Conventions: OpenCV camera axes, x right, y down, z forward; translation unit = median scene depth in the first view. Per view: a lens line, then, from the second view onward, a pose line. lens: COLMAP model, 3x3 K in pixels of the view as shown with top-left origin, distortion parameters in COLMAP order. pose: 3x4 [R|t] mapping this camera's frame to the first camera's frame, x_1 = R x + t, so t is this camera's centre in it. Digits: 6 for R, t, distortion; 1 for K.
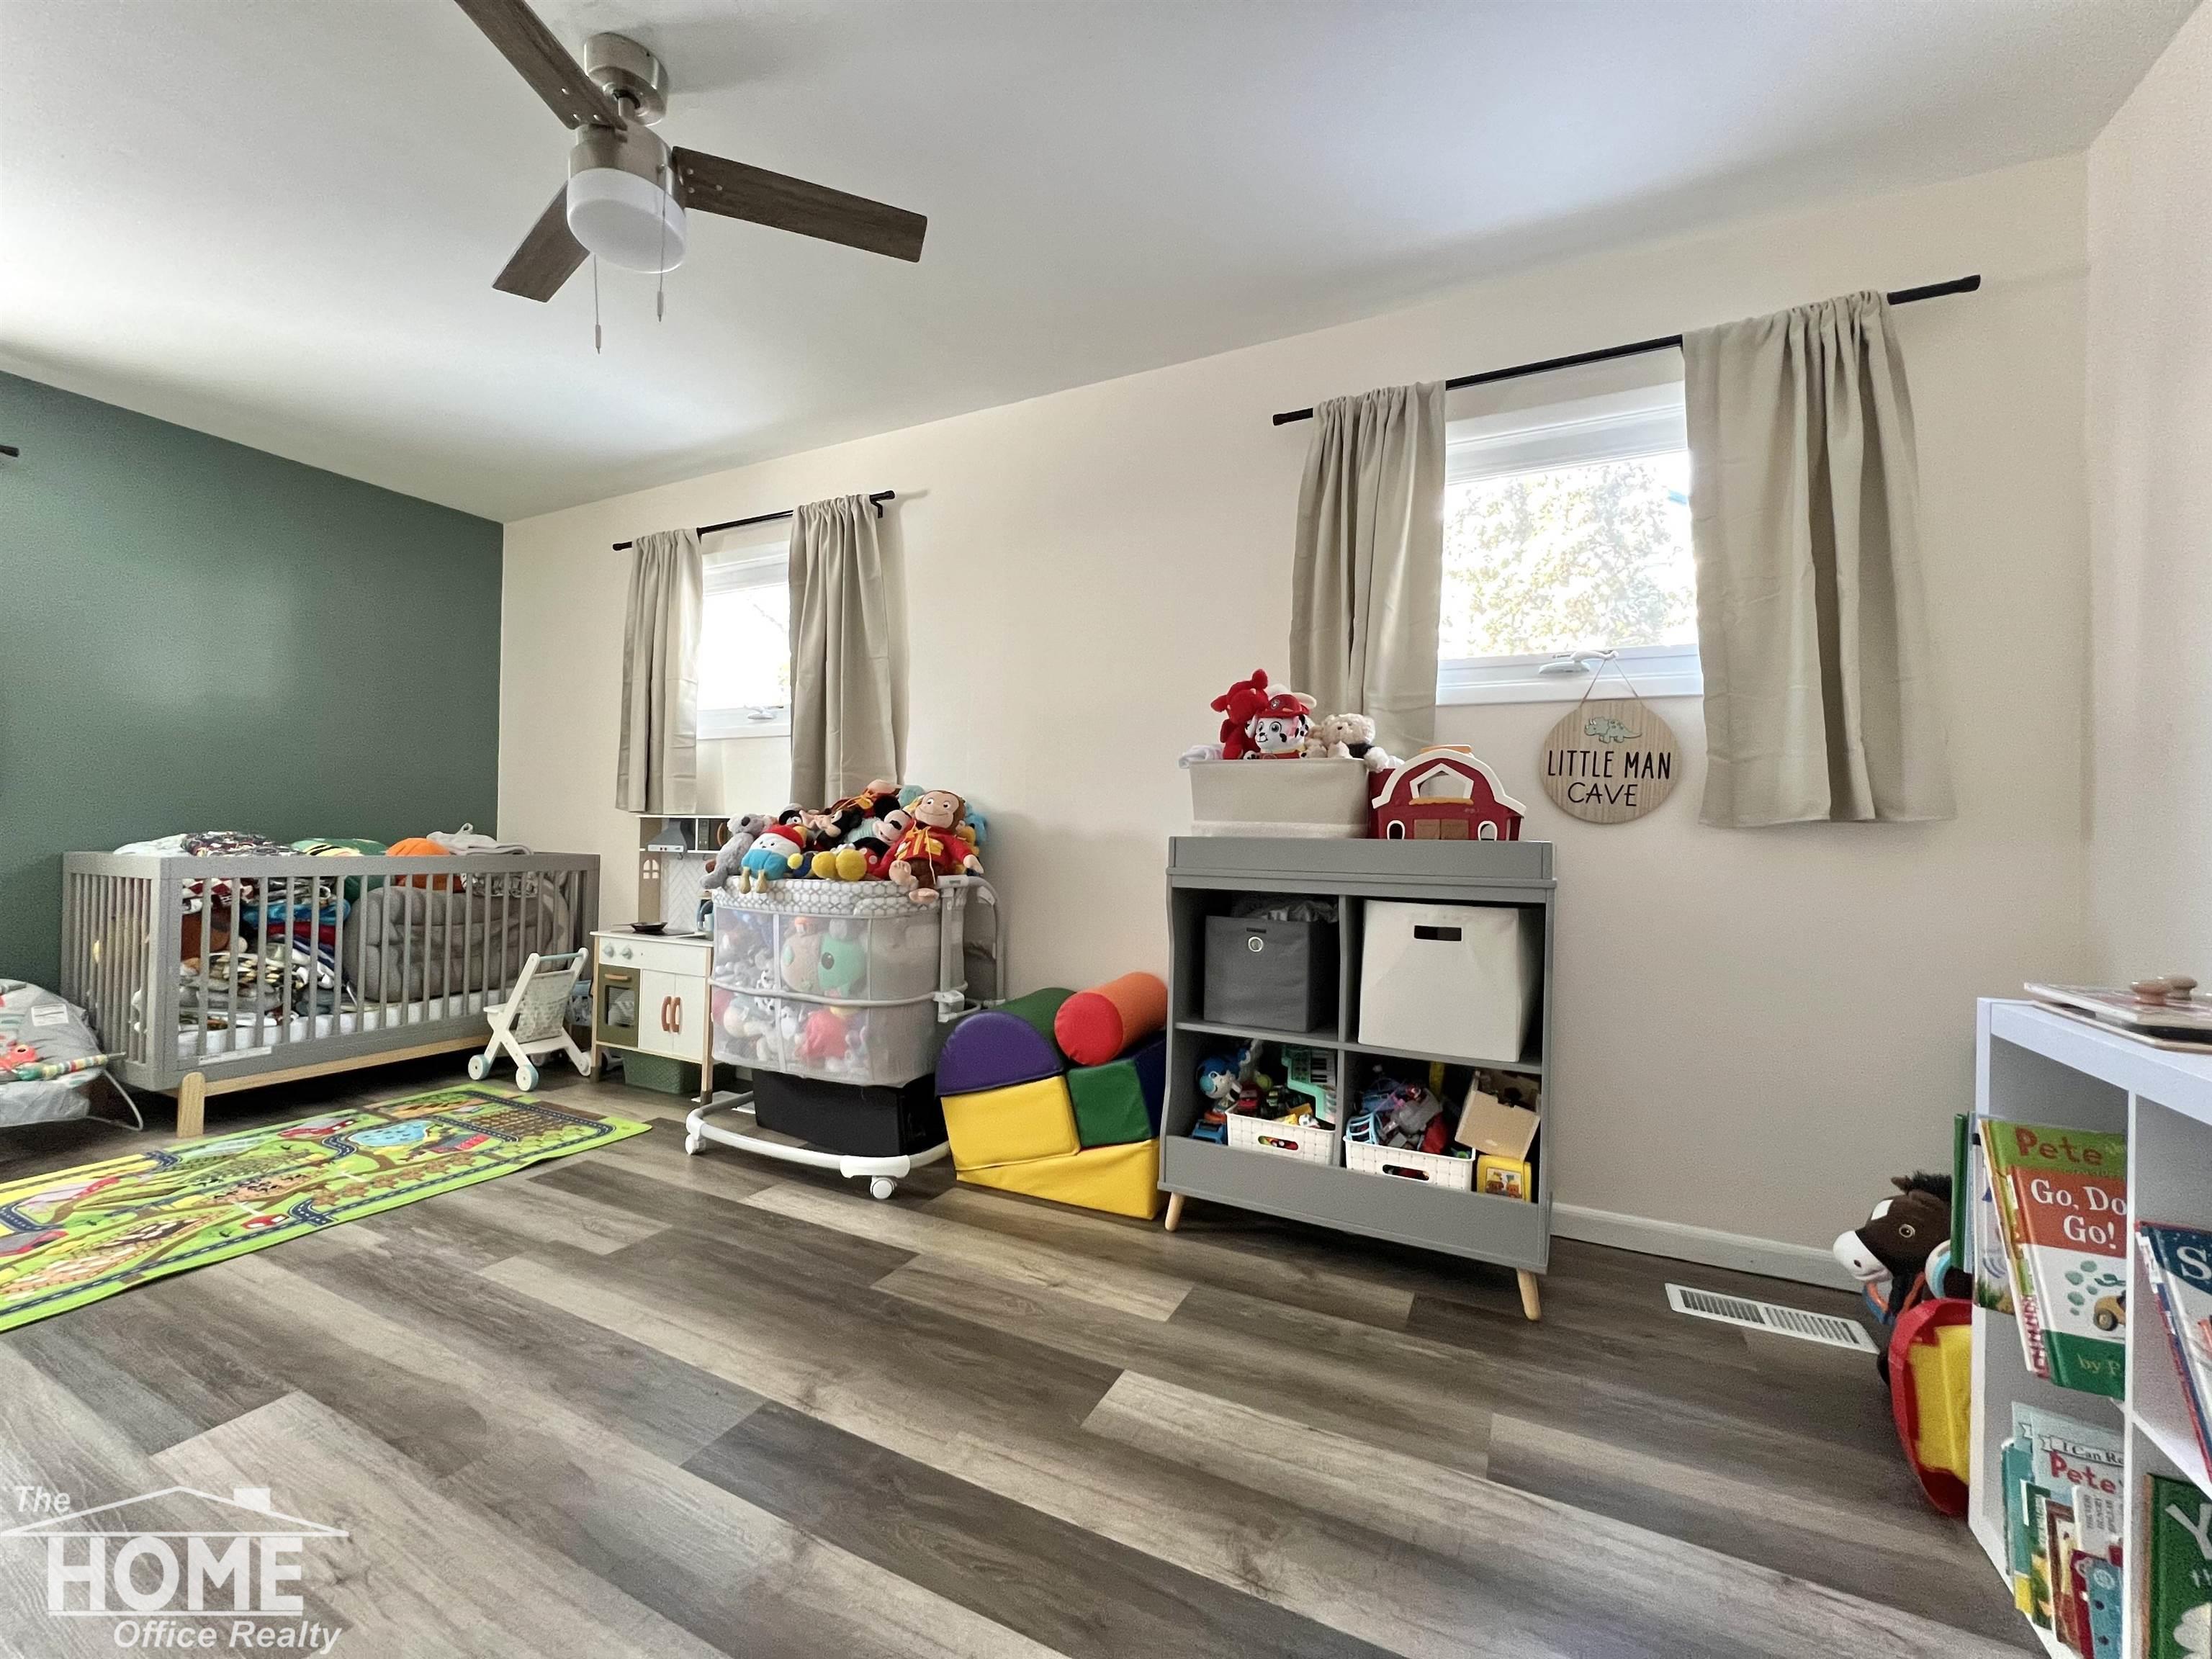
lens RADIAL K [[866.5, 0, 1117.5], [0, 866.5, 797.3], [0, 0, 1]] dist [0.006693, 0.000154]
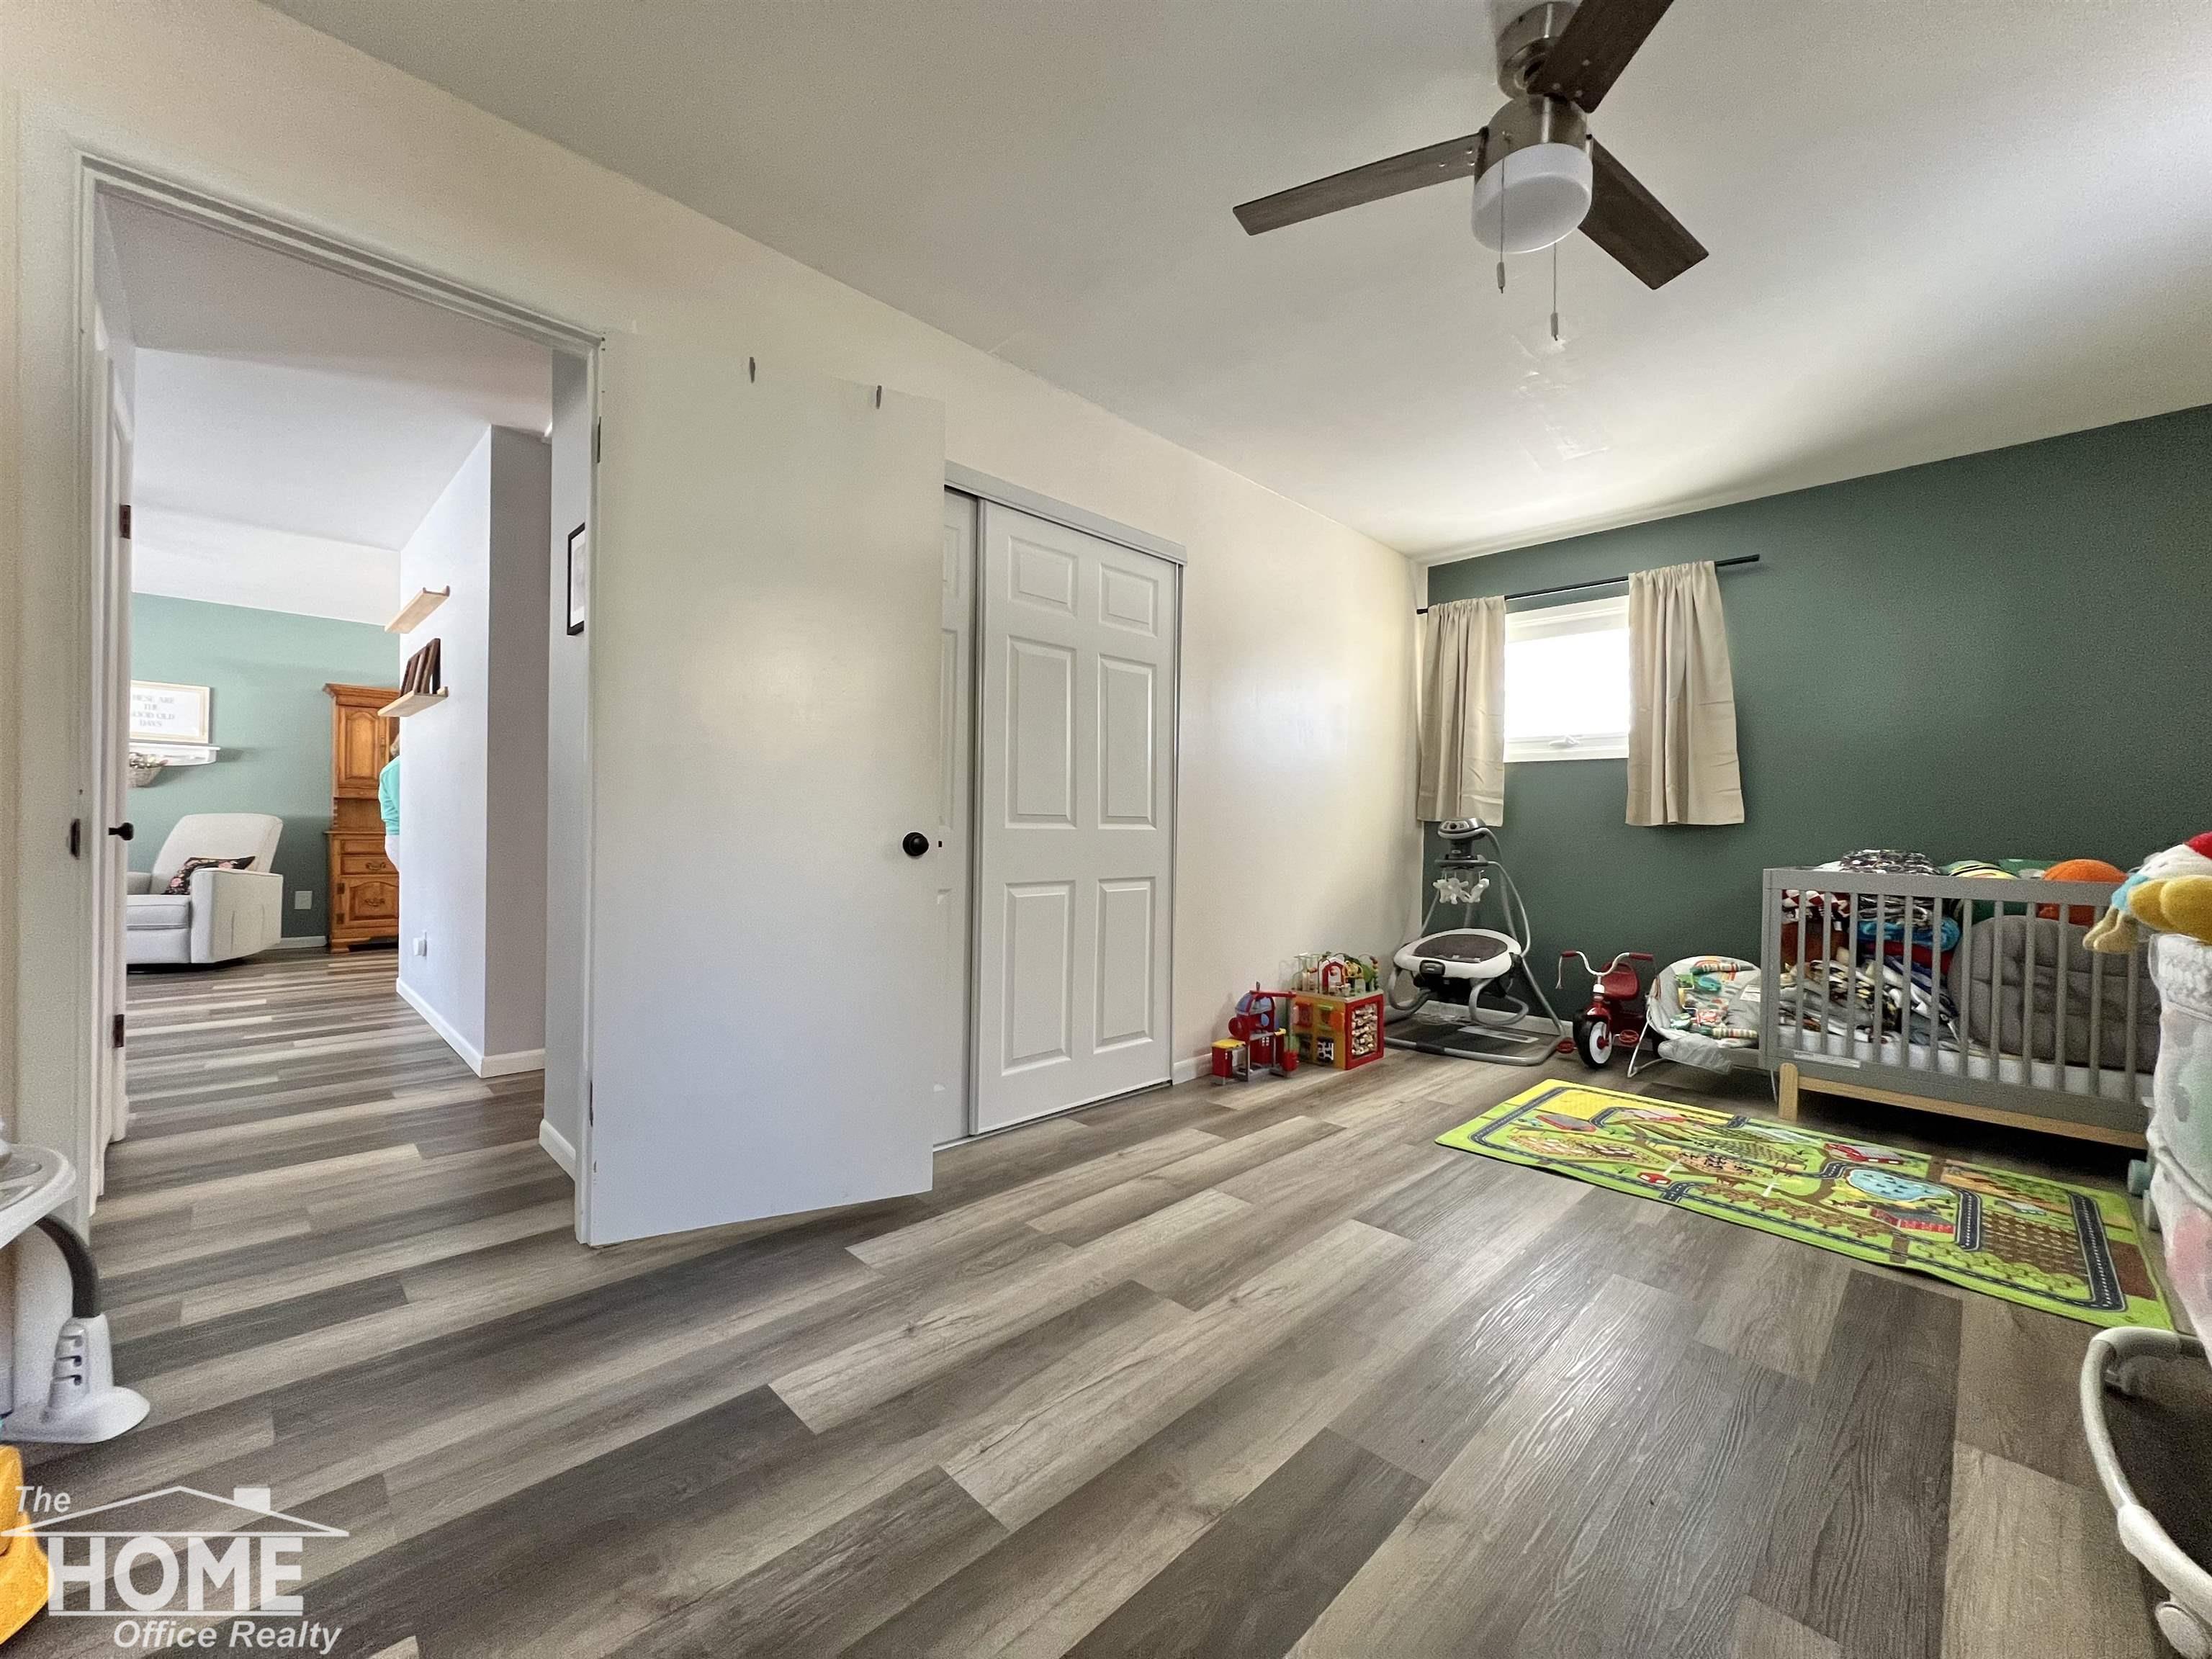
lens RADIAL K [[893.4, 0, 1111.6], [0, 893.4, 813.4], [0, 0, 1]] dist [0.018474, 0.000024]
pose [[-0.326561, -0.042043, -0.944241, 0.365388], [0.030277, 0.998032, -0.054910, 0.036767], [0.944691, -0.046521, -0.324646, 0.632373]]
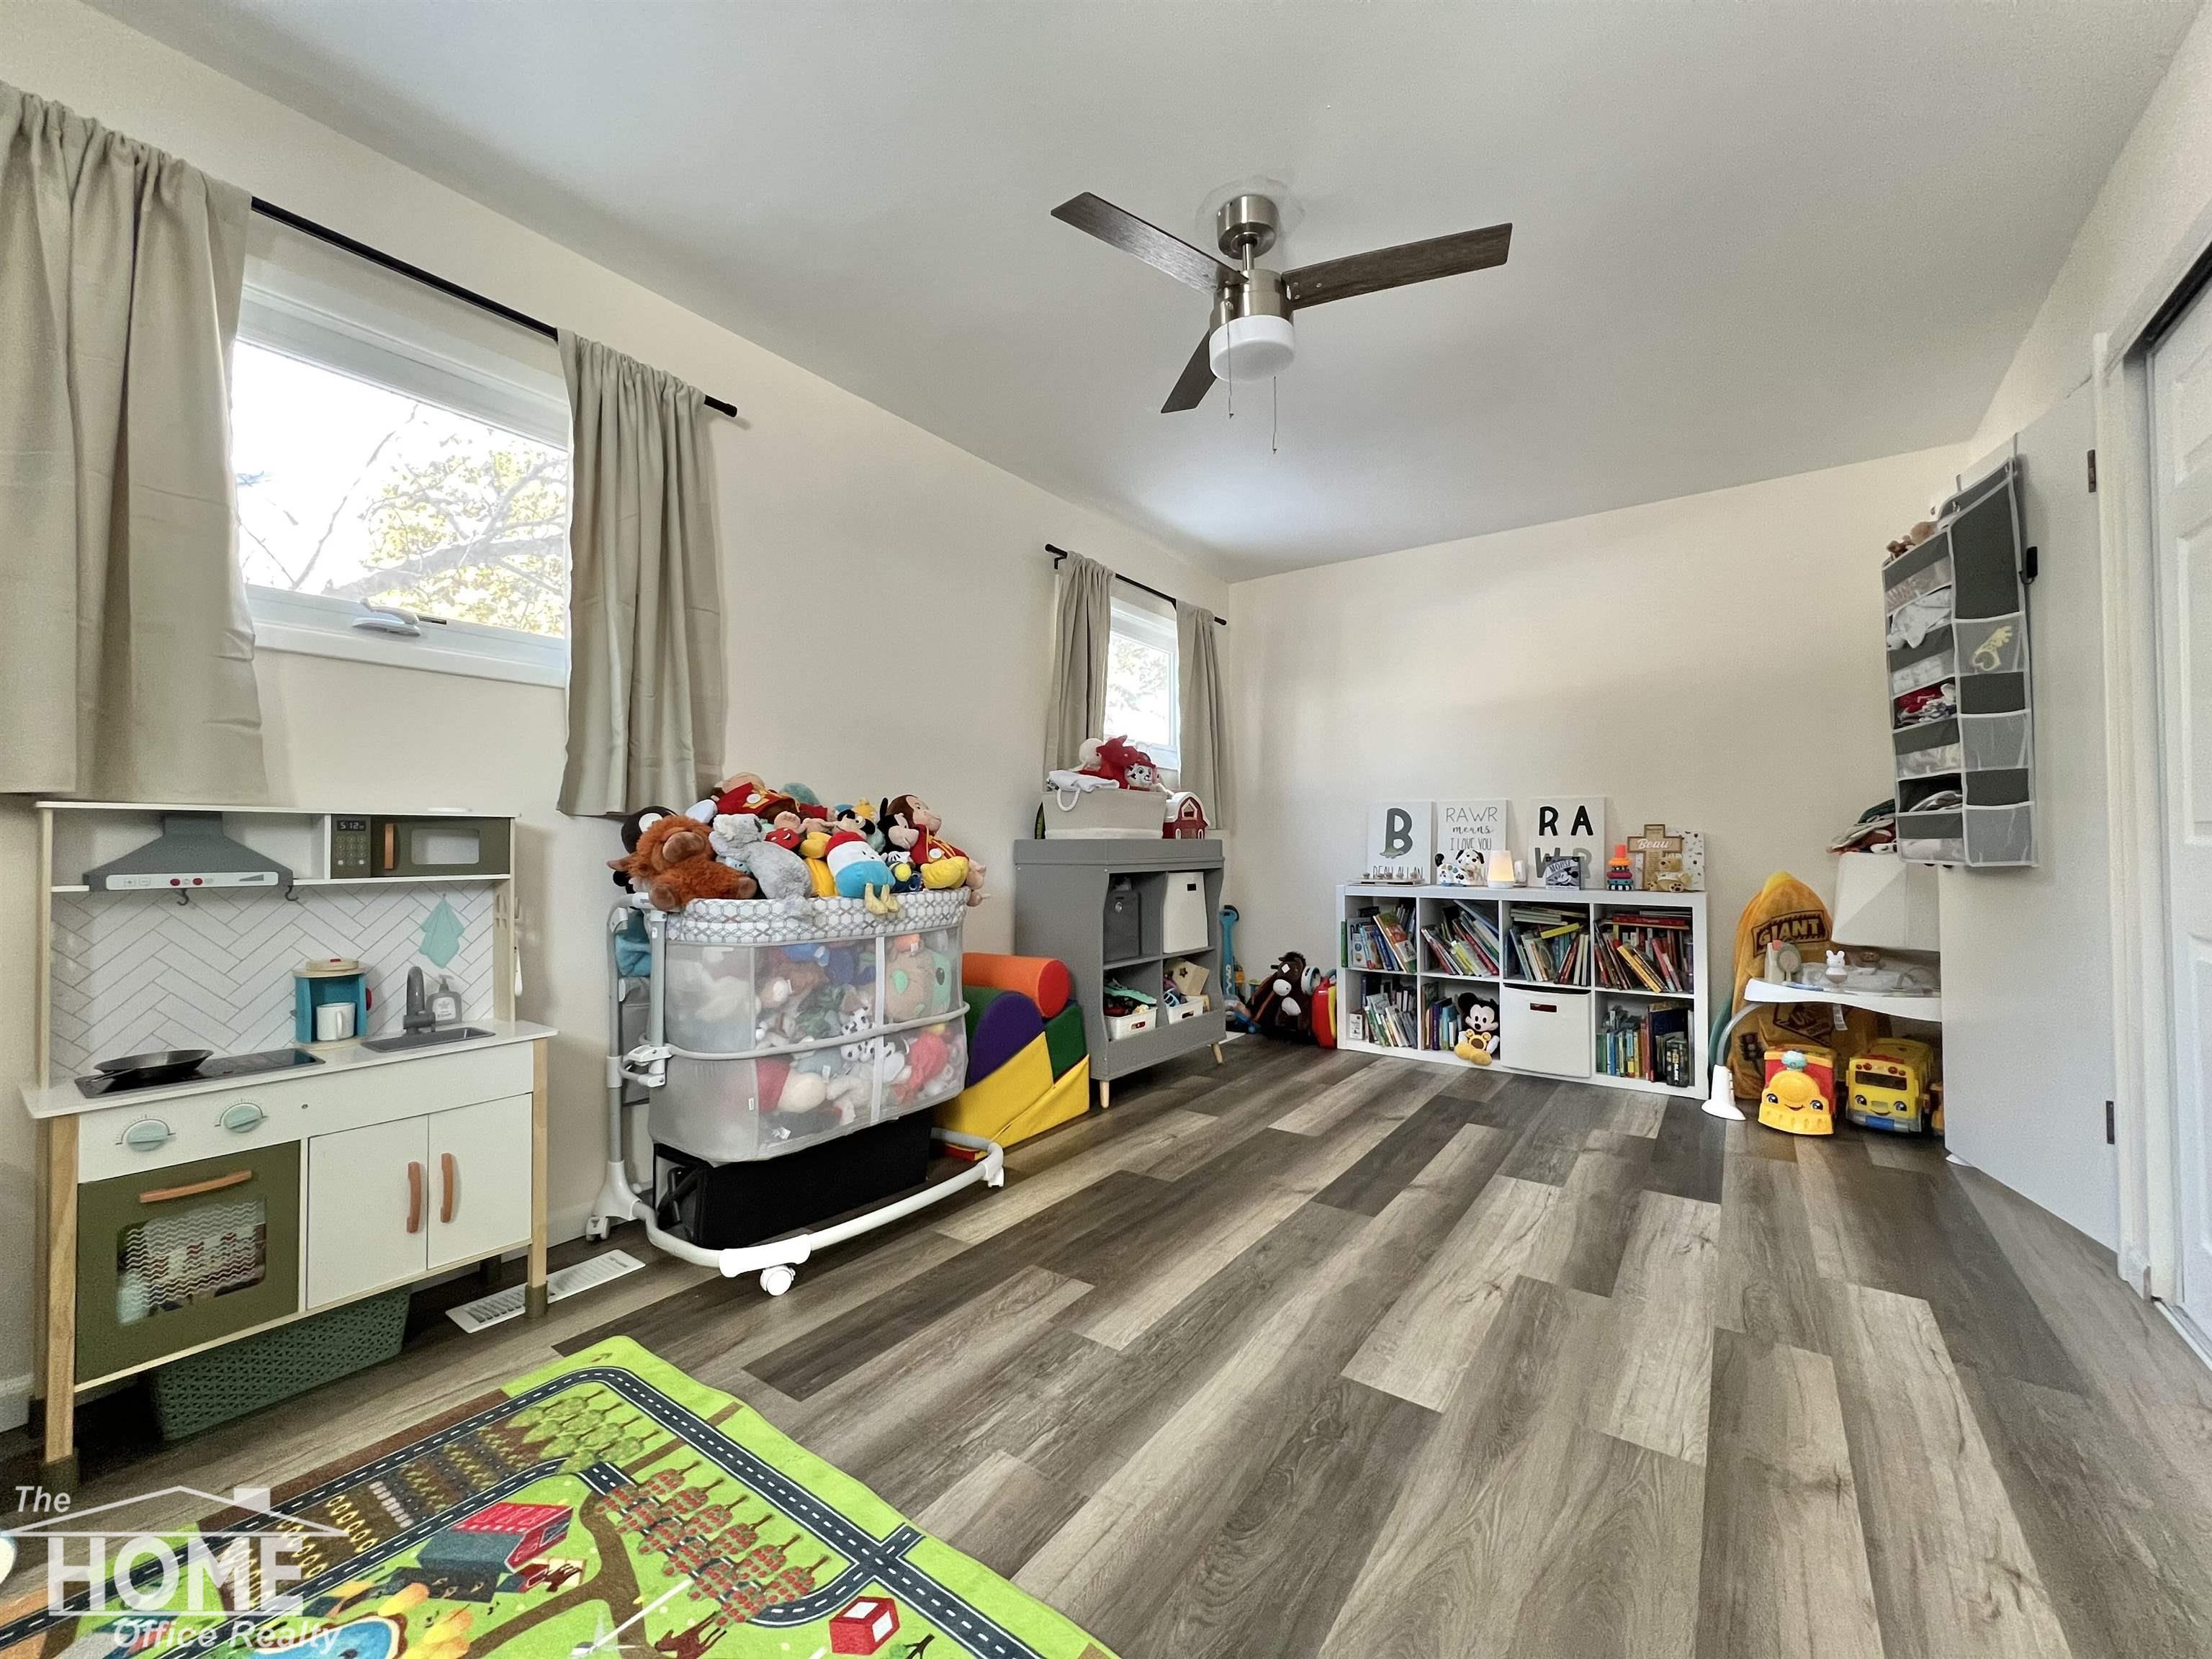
lens RADIAL K [[884.1, 0, 1106.6], [0, 884.1, 830.5], [0, 0, 1]] dist [-0.001313, 0.000083]
pose [[0.174294, -0.009666, 0.984646, -1.260137], [-0.055145, 0.998287, 0.019561, 0.005853], [-0.983148, -0.057708, 0.173462, 0.693902]]
